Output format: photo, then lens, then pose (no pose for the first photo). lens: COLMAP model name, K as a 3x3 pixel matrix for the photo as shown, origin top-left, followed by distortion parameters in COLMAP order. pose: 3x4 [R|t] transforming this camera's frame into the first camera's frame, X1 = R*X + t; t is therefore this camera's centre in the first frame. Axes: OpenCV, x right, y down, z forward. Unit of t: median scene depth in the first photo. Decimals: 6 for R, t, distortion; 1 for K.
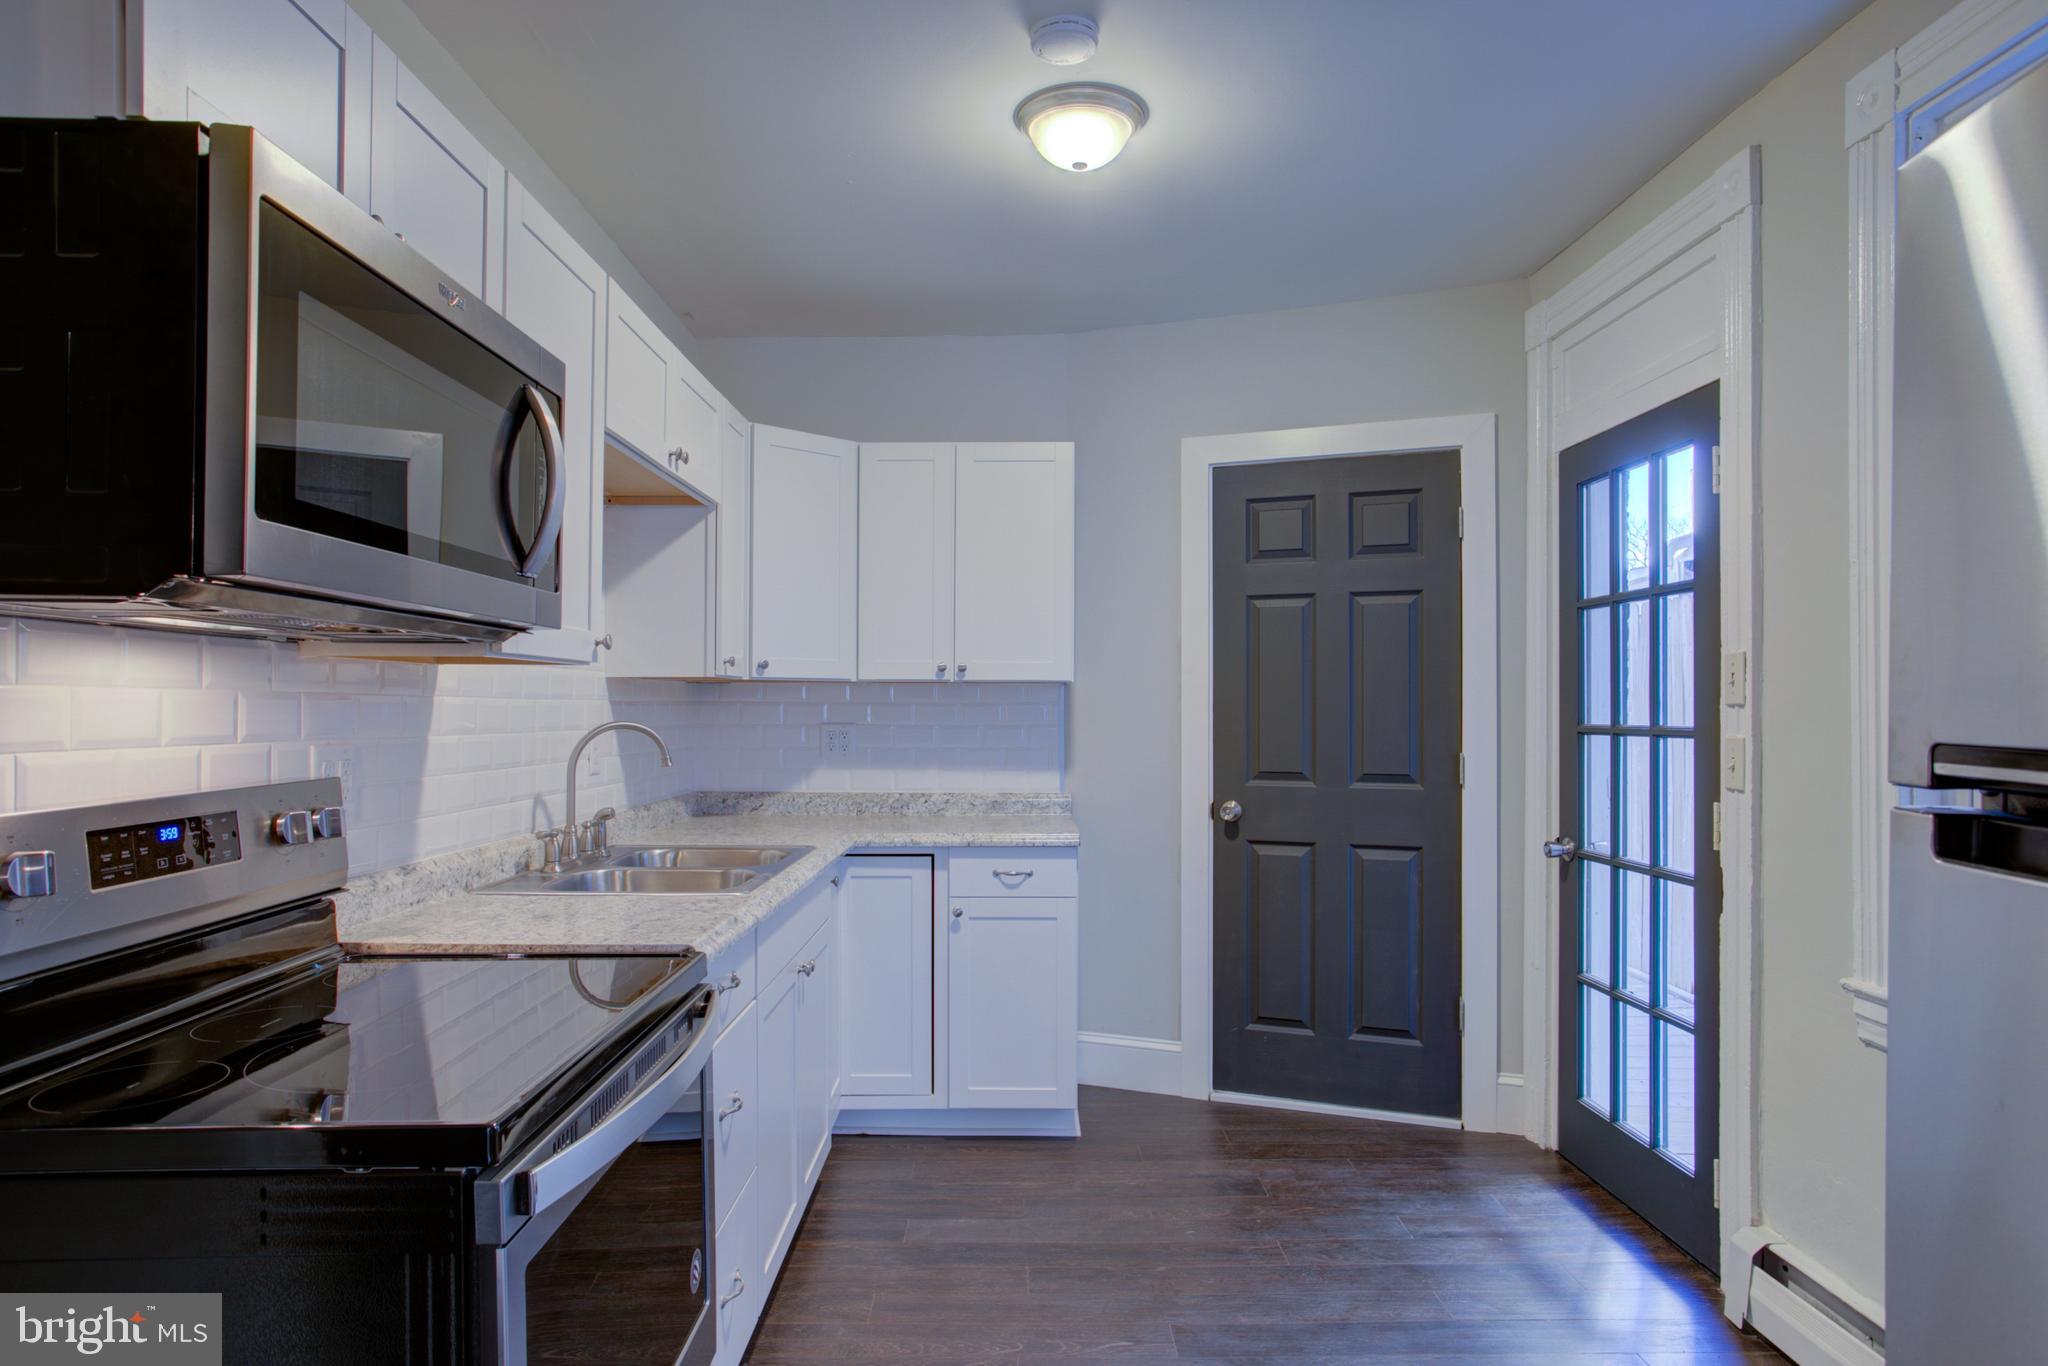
lens RADIAL K [[1233.7, 0, 1040.1], [0, 1233.7, 701.9], [0, 0, 1]] dist [-0.033353, 0.029706]
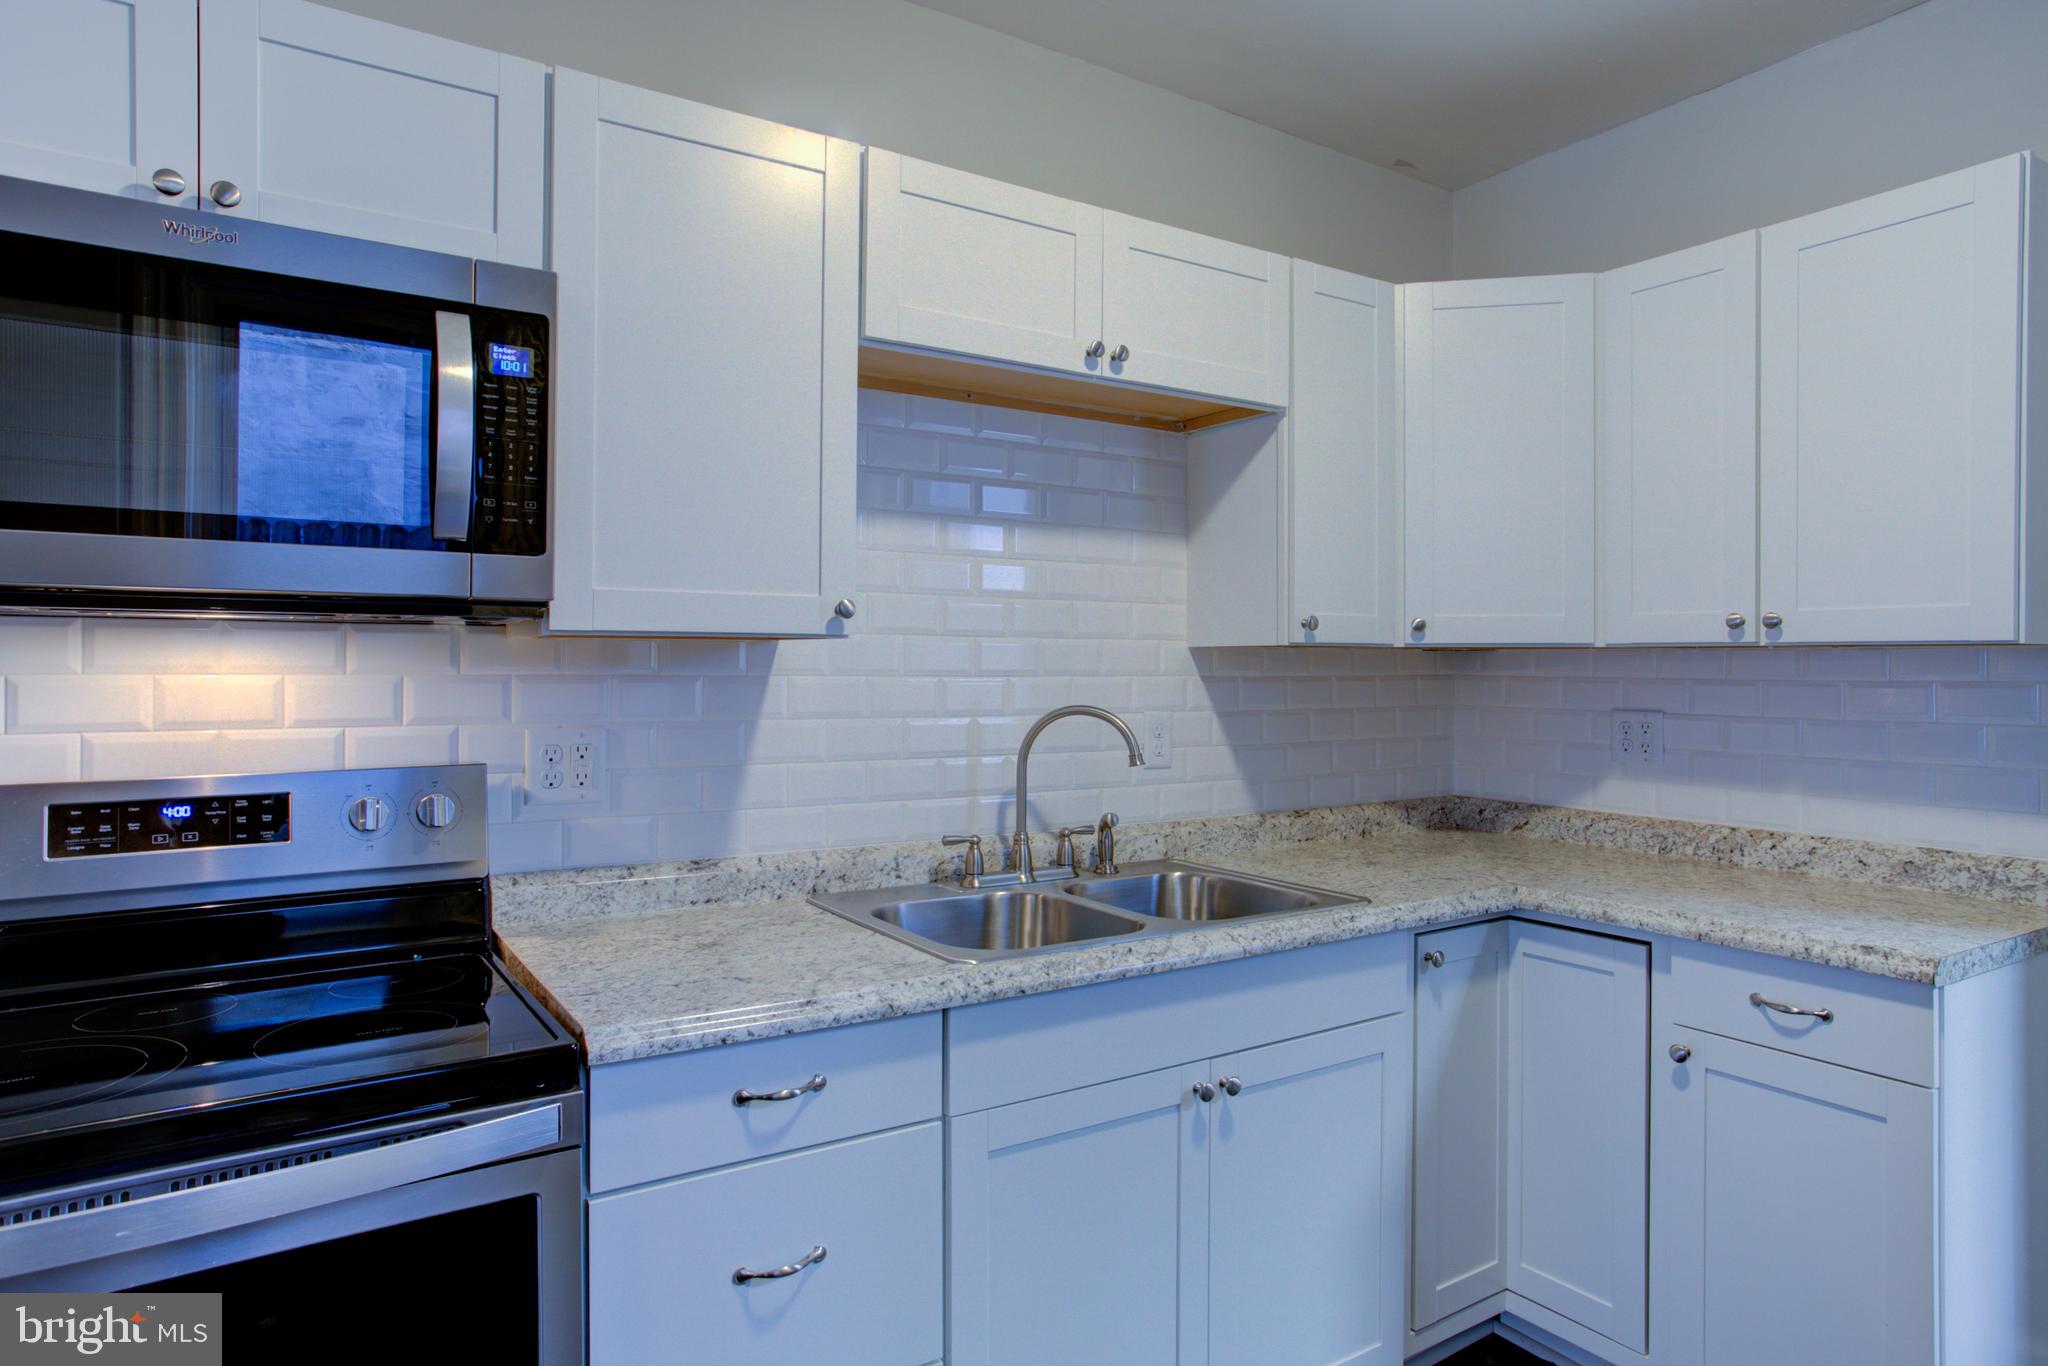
lens RADIAL K [[1233.7, 0, 1024.8], [0, 1233.7, 655.4], [0, 0, 1]] dist [-0.033353, 0.029706]
pose [[0.533871, -0.005991, -0.845545, 0.247275], [0.001158, 0.999979, -0.006354, -0.009051], [0.845565, 0.002413, 0.533866, 0.442536]]
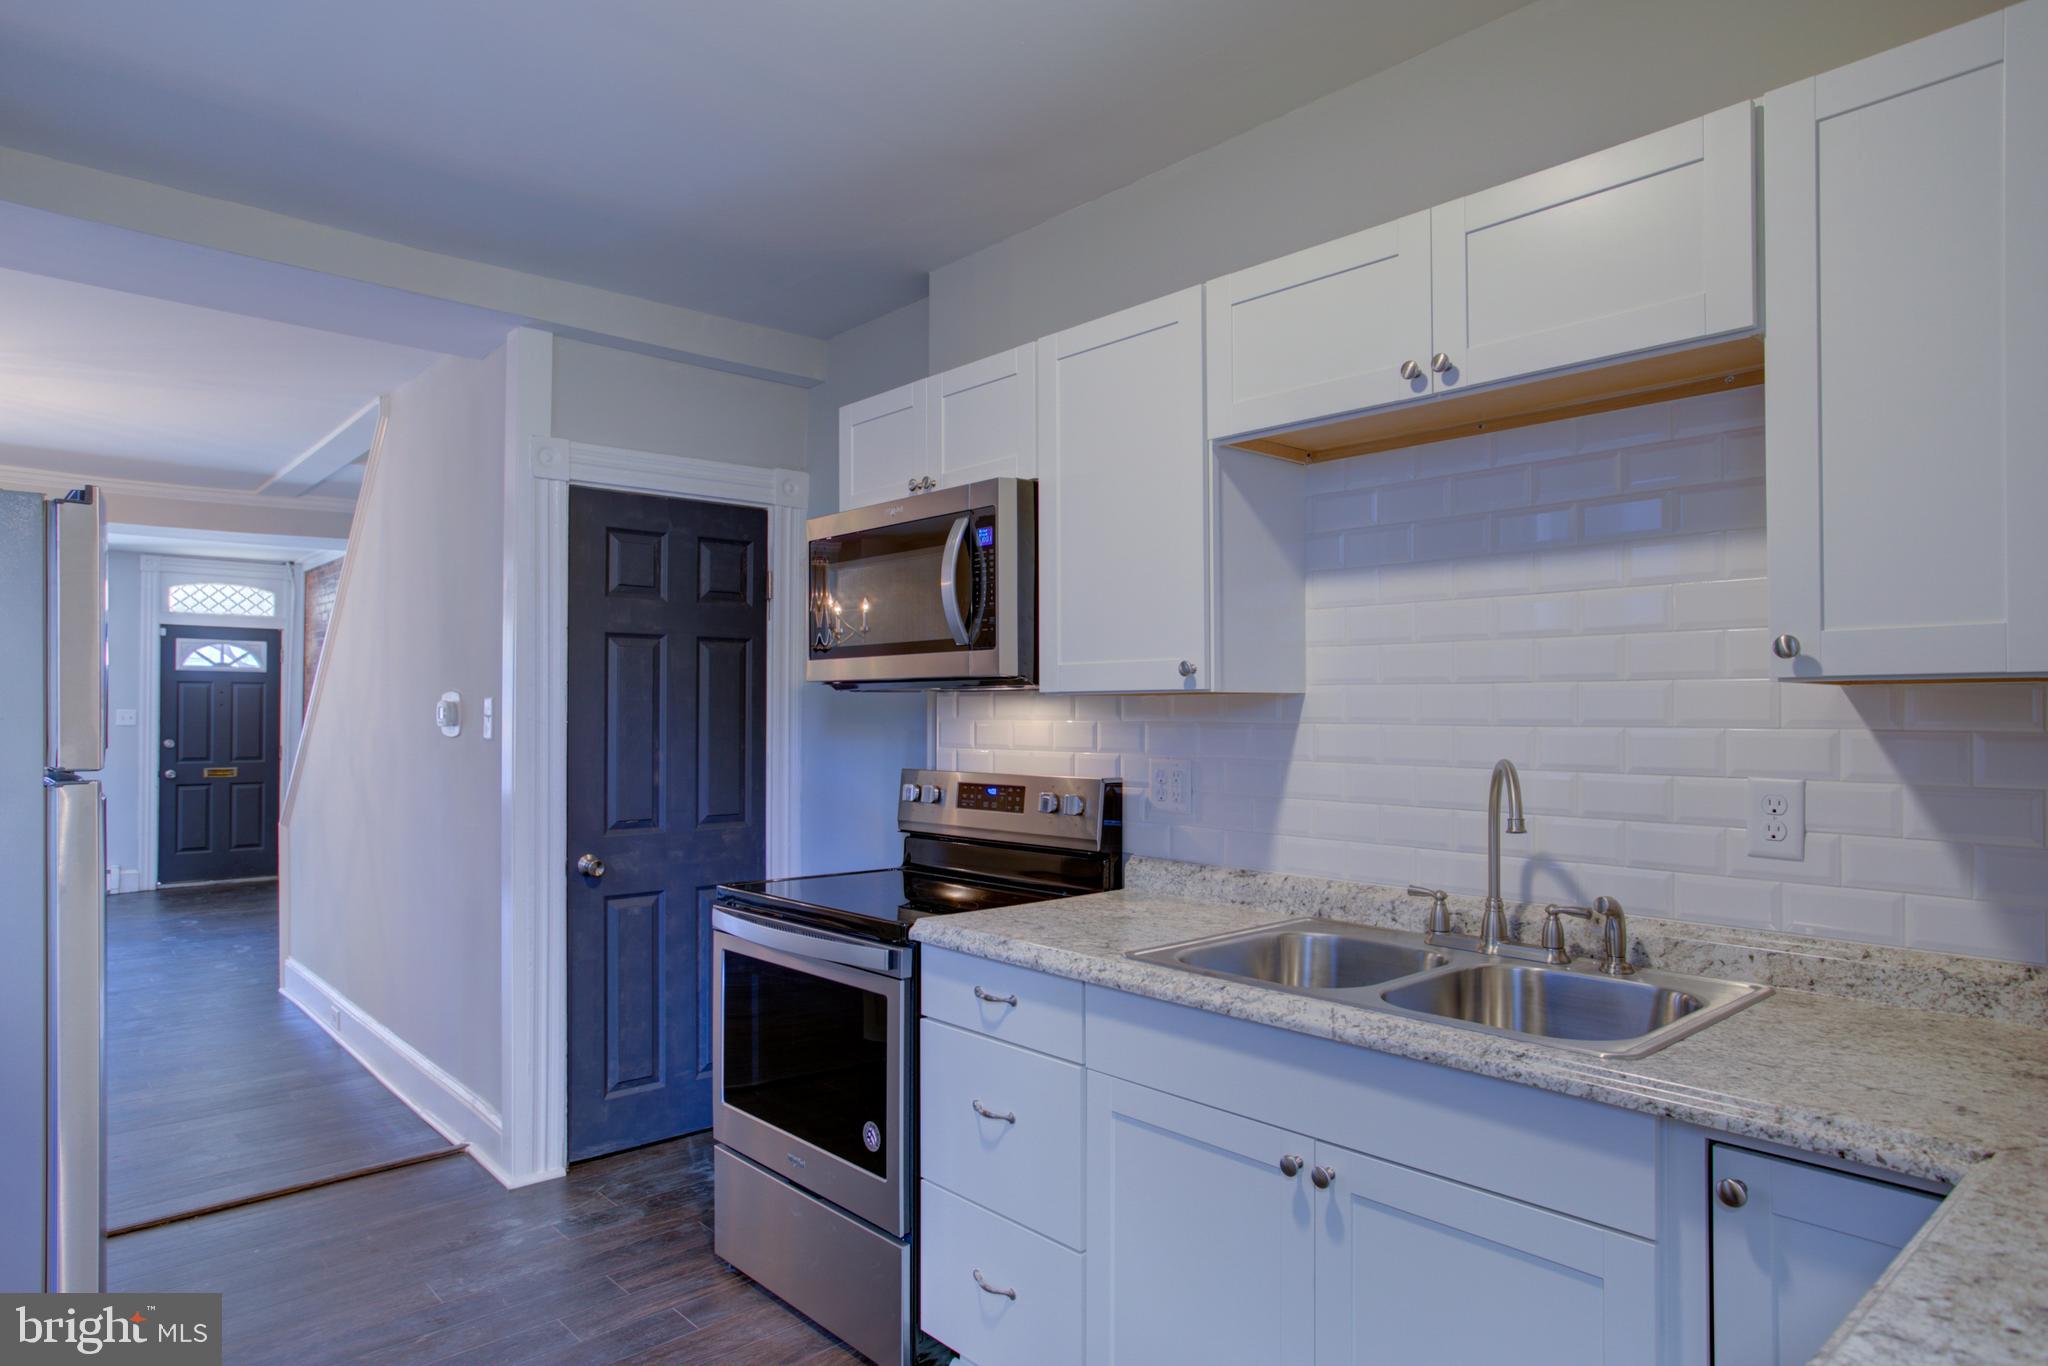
lens RADIAL K [[1233.7, 0, 1064.3], [0, 1233.7, 699.4], [0, 0, 1]] dist [-0.033353, 0.029706]
pose [[-0.754235, -0.012944, -0.656477, 0.236739], [-0.000811, 0.999823, -0.018781, -0.003489], [0.656604, -0.013633, -0.754113, 1.110571]]
